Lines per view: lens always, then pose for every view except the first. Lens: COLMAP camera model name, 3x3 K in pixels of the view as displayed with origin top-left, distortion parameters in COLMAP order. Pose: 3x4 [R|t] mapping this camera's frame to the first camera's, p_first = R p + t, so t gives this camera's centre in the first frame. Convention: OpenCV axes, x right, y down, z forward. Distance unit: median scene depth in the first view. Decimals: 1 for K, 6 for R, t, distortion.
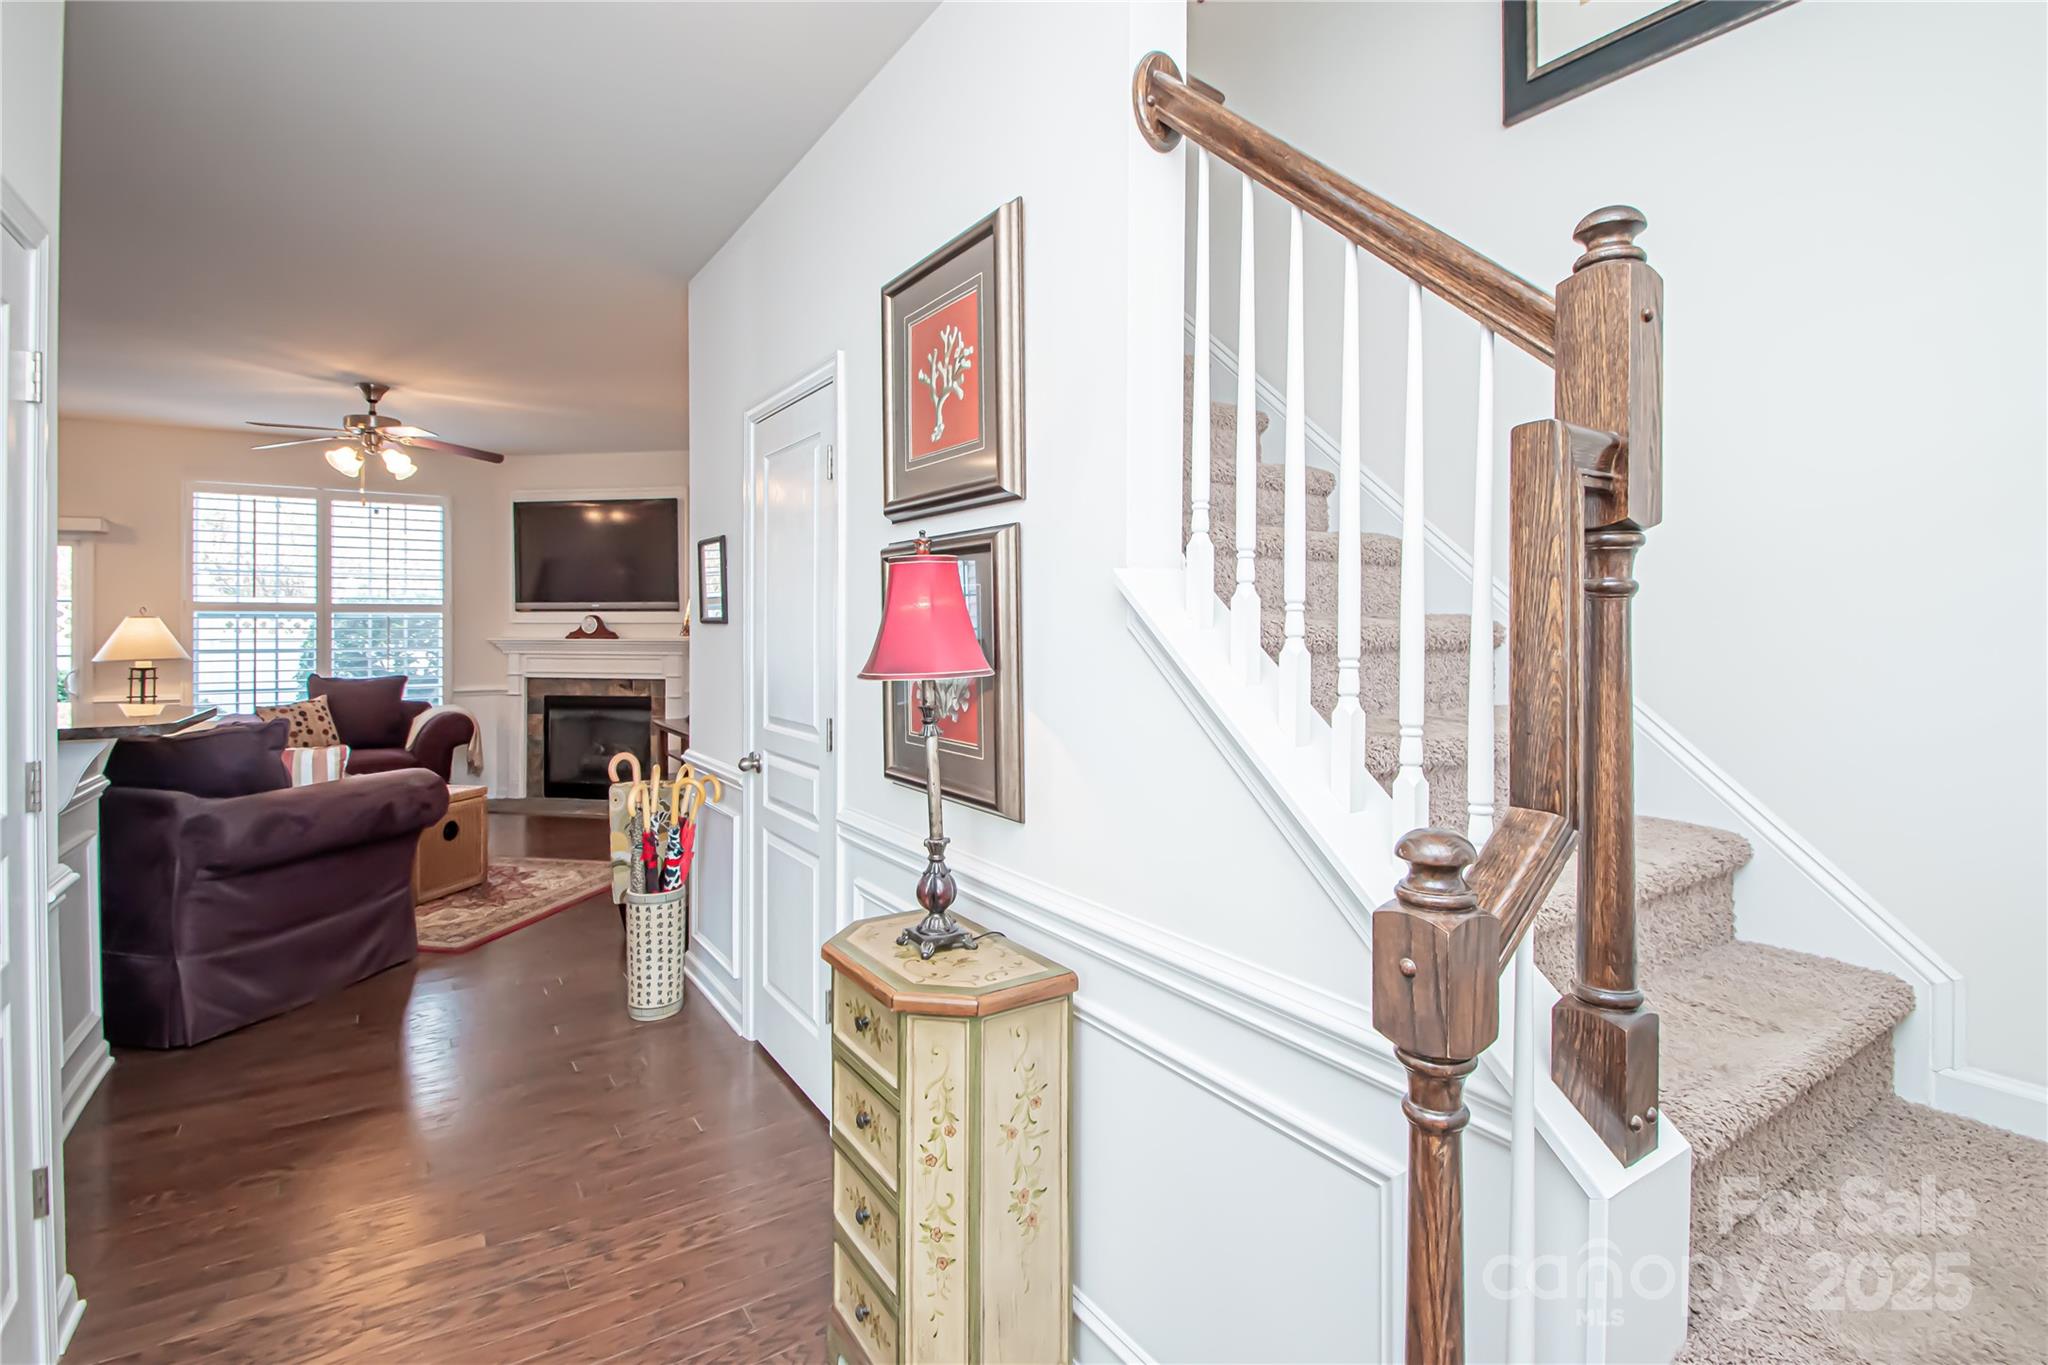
lens RADIAL K [[951.1, 0, 992.2], [0, 951.1, 629.6], [0, 0, 1]] dist [-0.000683, -0.009429]
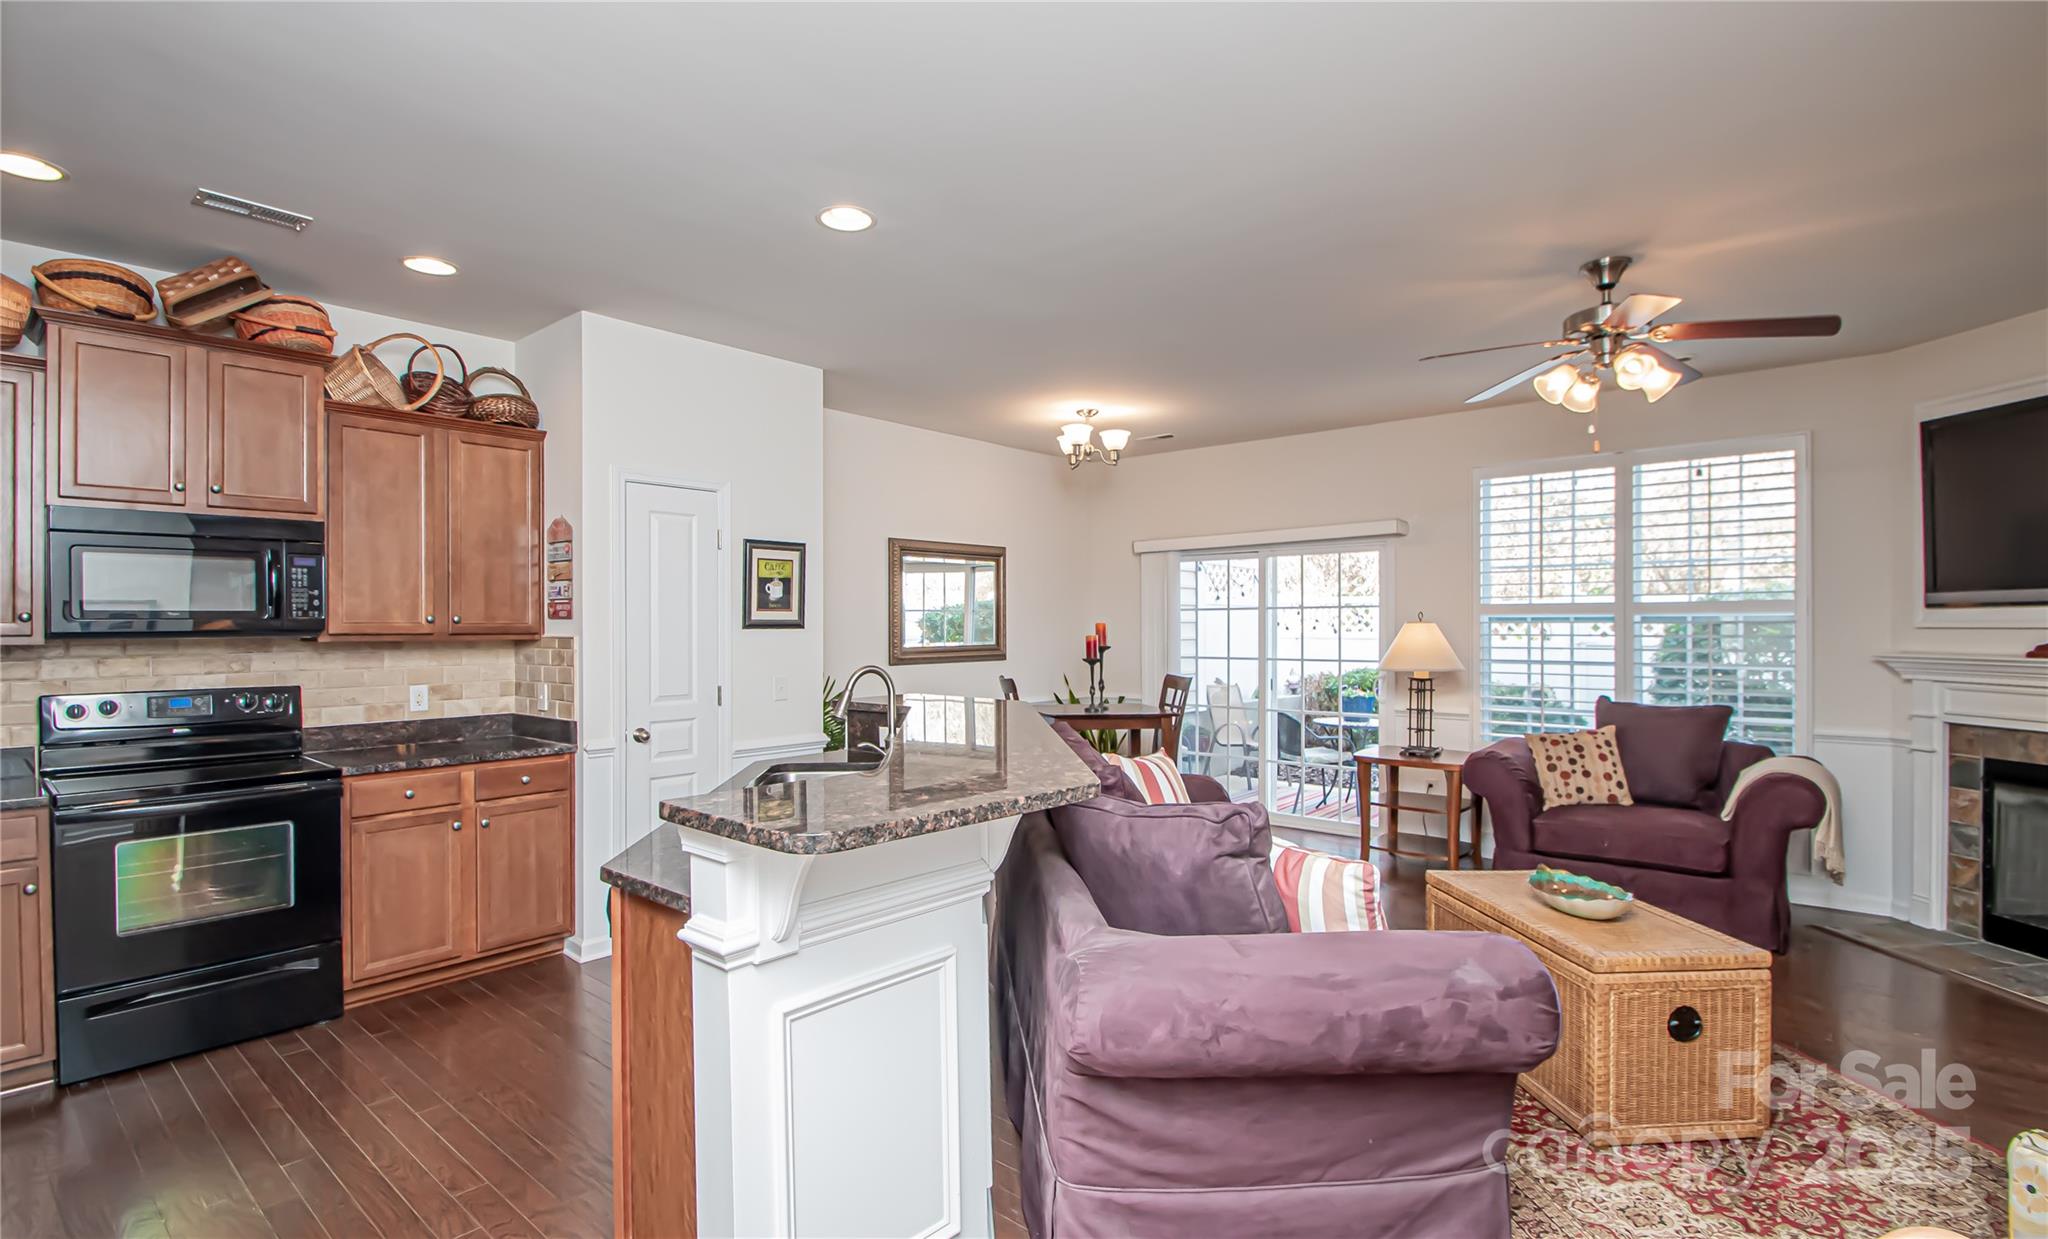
lens RADIAL K [[959.9, 0, 1024.0], [0, 959.9, 619.5], [0, 0, 1]] dist [0.004112, -0.016457]
pose [[0.287604, -0.006655, -0.957726, -0.105190], [-0.000691, 0.999974, -0.007156, -0.007710], [0.957749, 0.002720, 0.287592, 0.312617]]
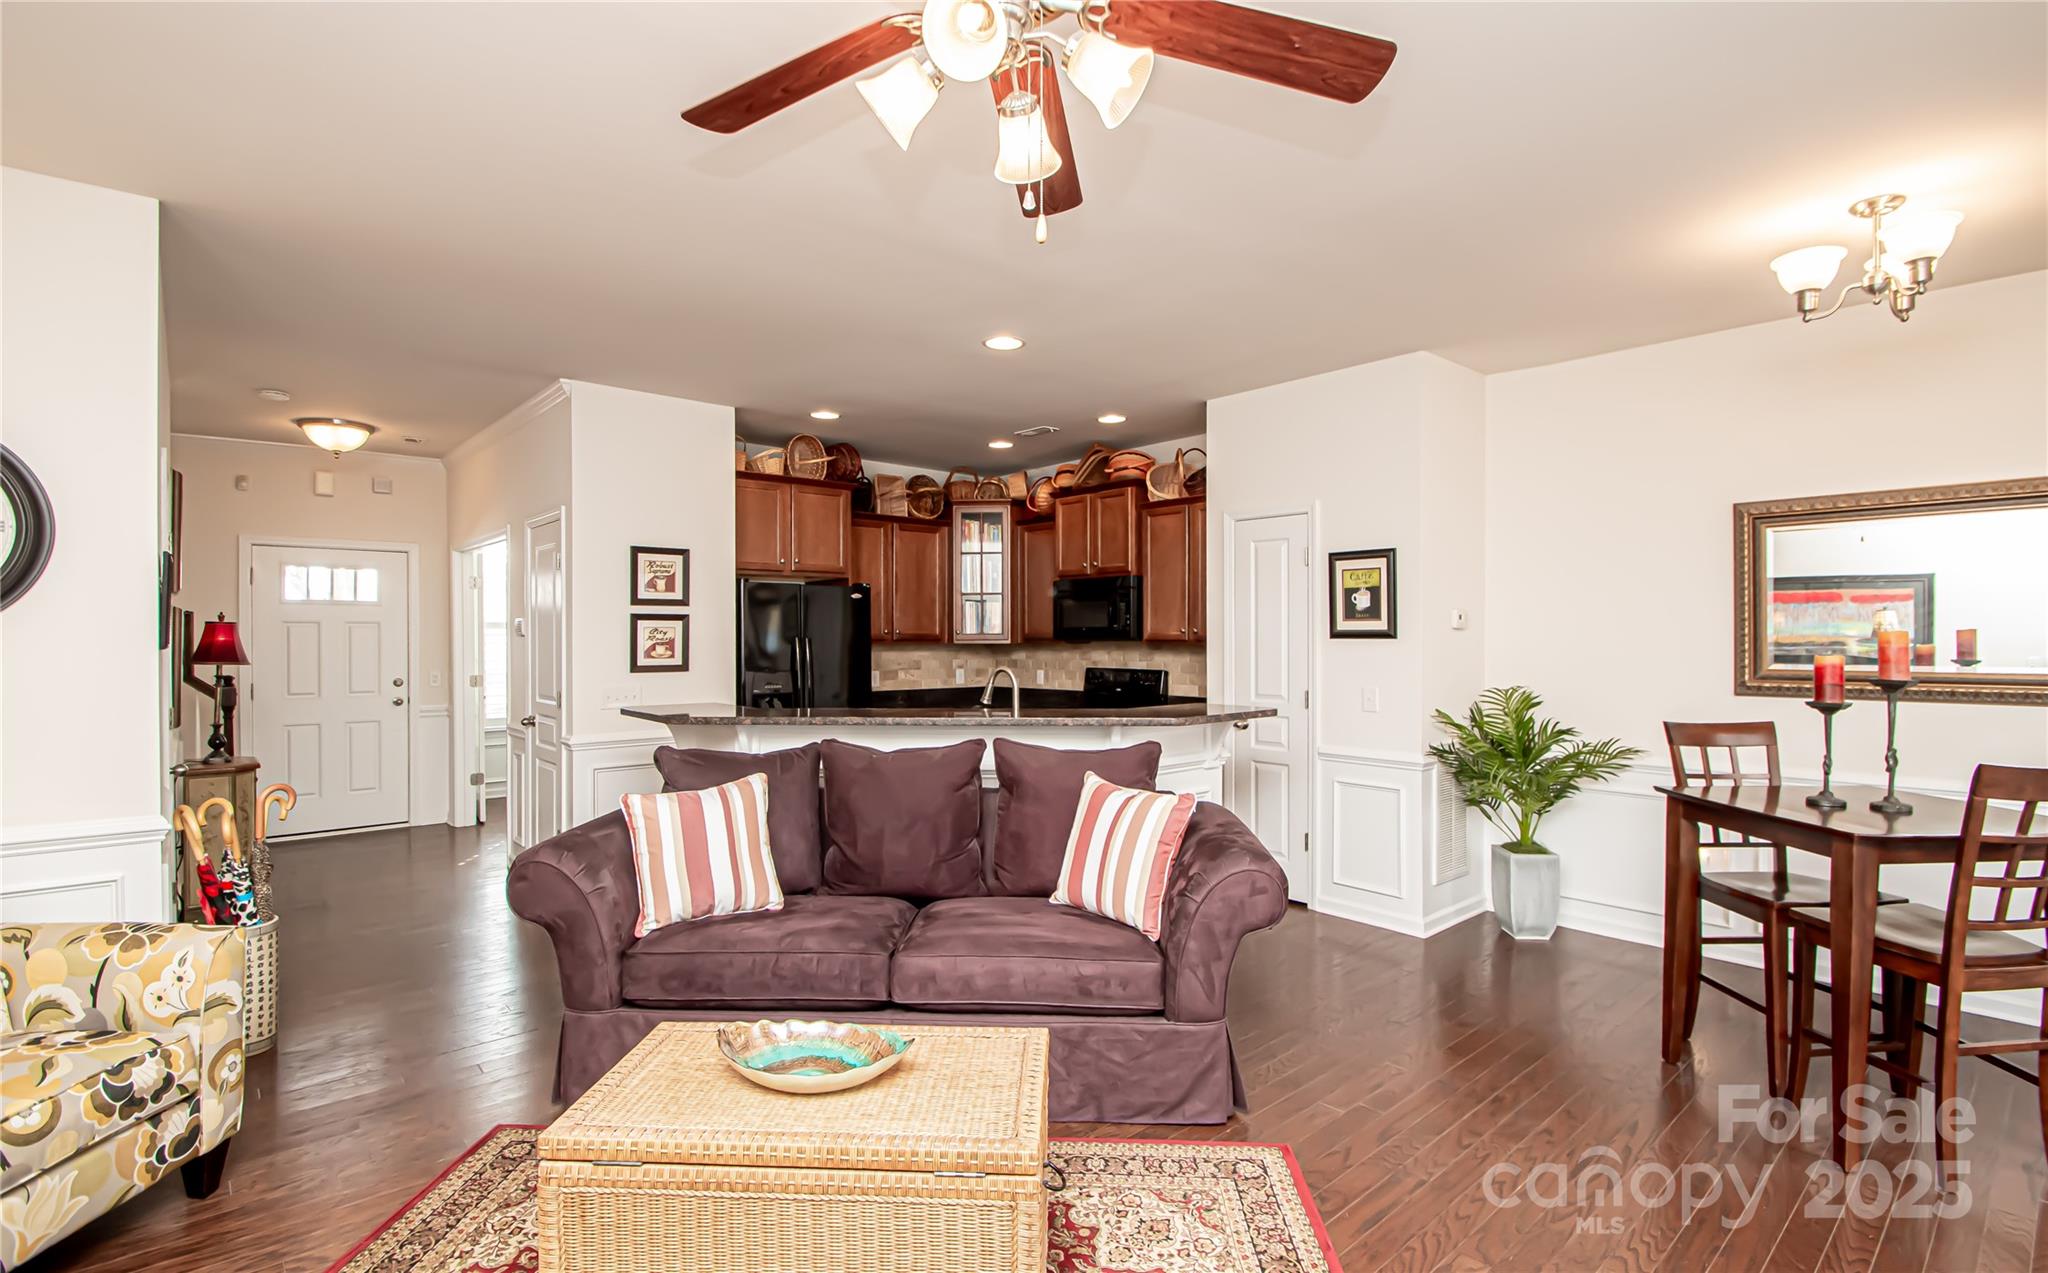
lens RADIAL K [[957.6, 0, 1033.8], [0, 957.6, 642.2], [0, 0, 1]] dist [0.019692, -0.000068]
pose [[-0.987855, 0.001286, -0.155372, -0.458791], [-0.000479, 0.999936, 0.011323, -0.010593], [0.155376, 0.011260, -0.987791, 0.950397]]
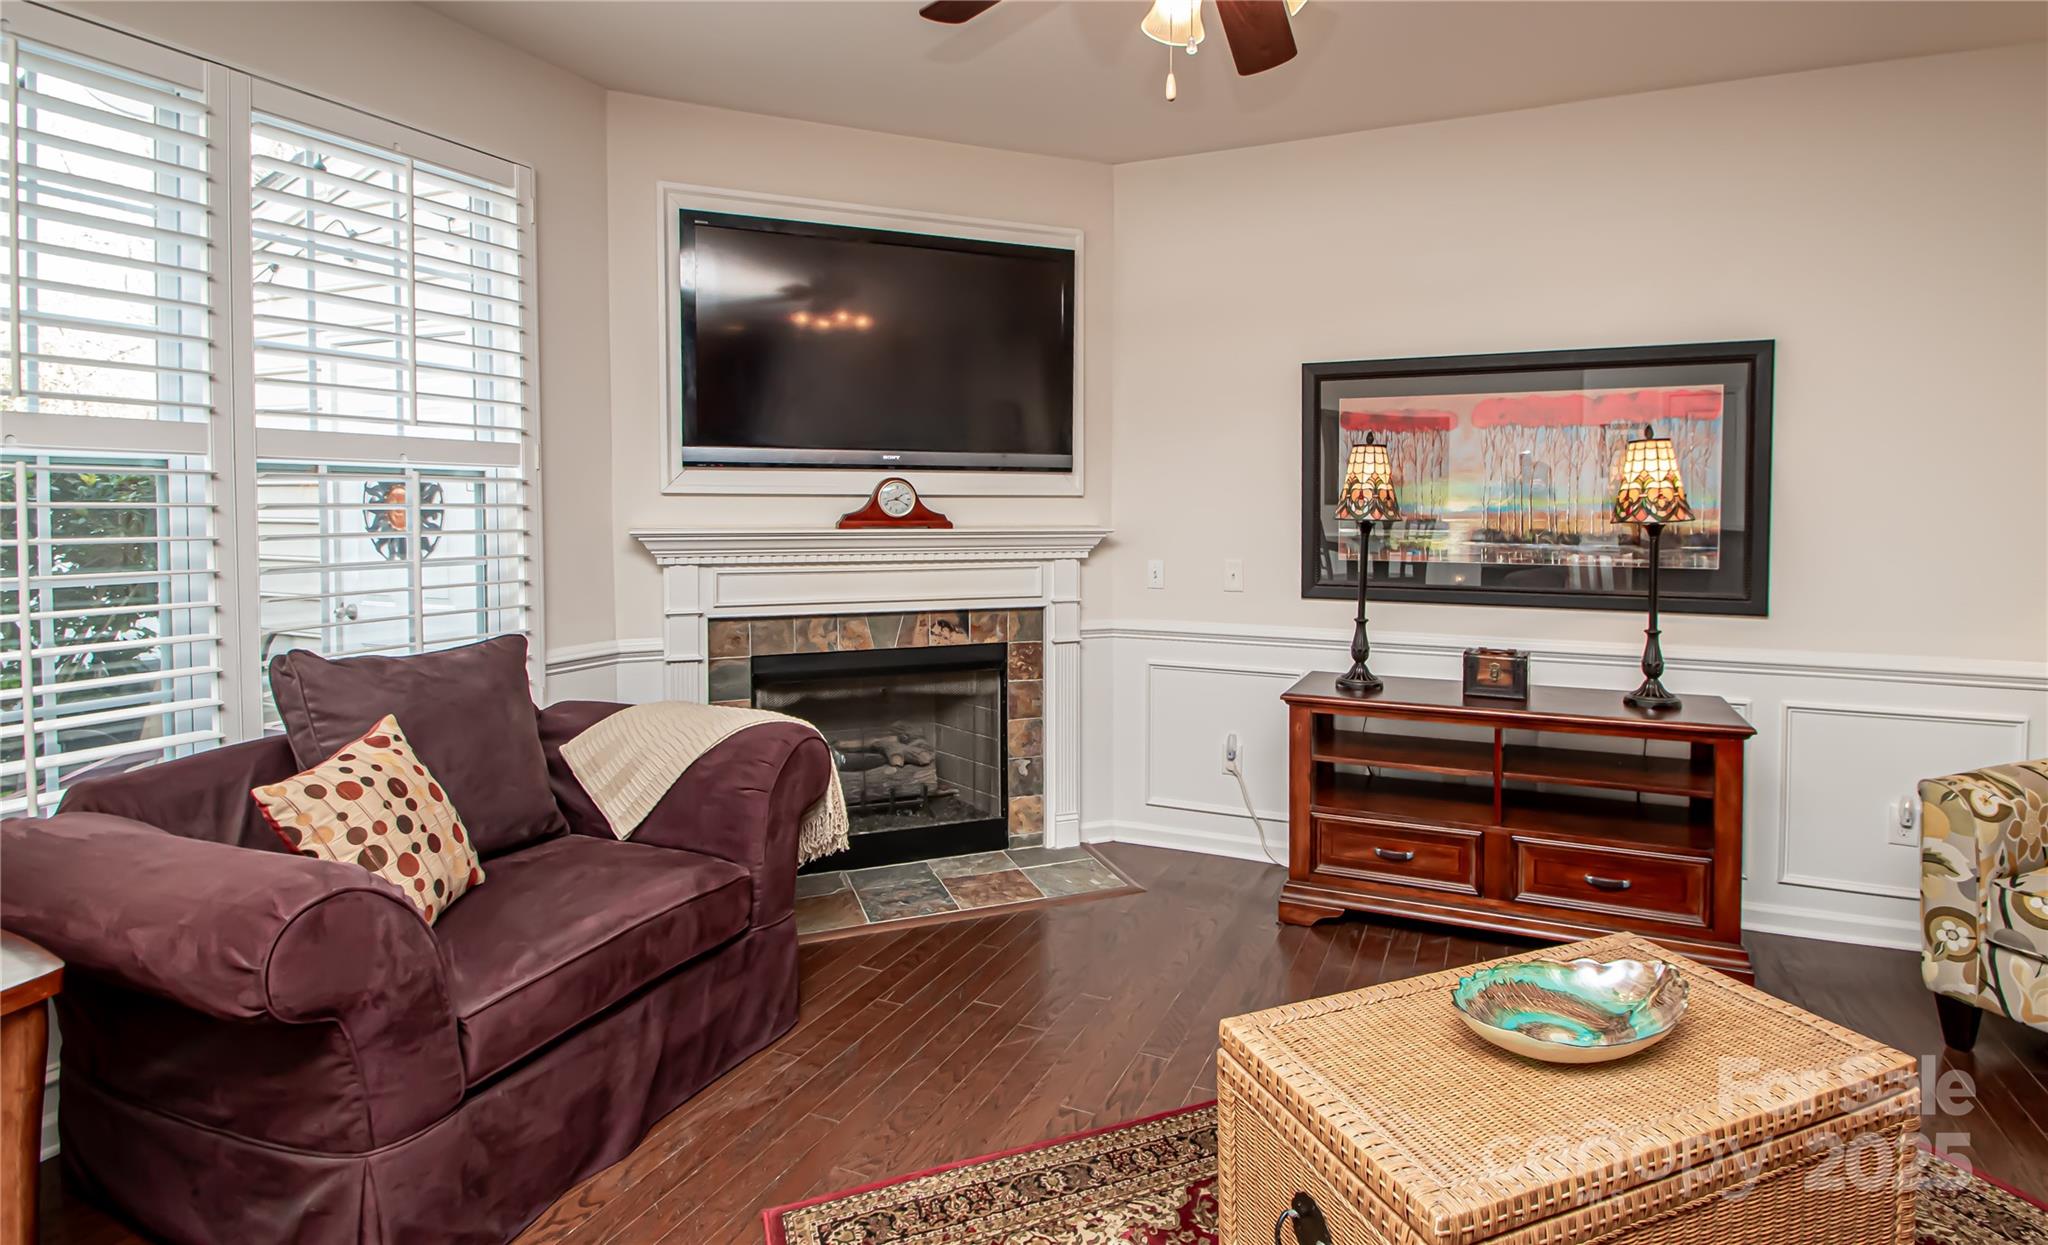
lens RADIAL K [[1023.3, 0, 1020.0], [0, 1023.3, 540.4], [0, 0, 1]] dist [0.001936, -0.020840]
pose [[0.832170, -0.016211, 0.554283, -0.655392], [-0.000775, 0.999538, 0.030398, 0.000177], [-0.554520, -0.025726, 0.831773, 0.550702]]
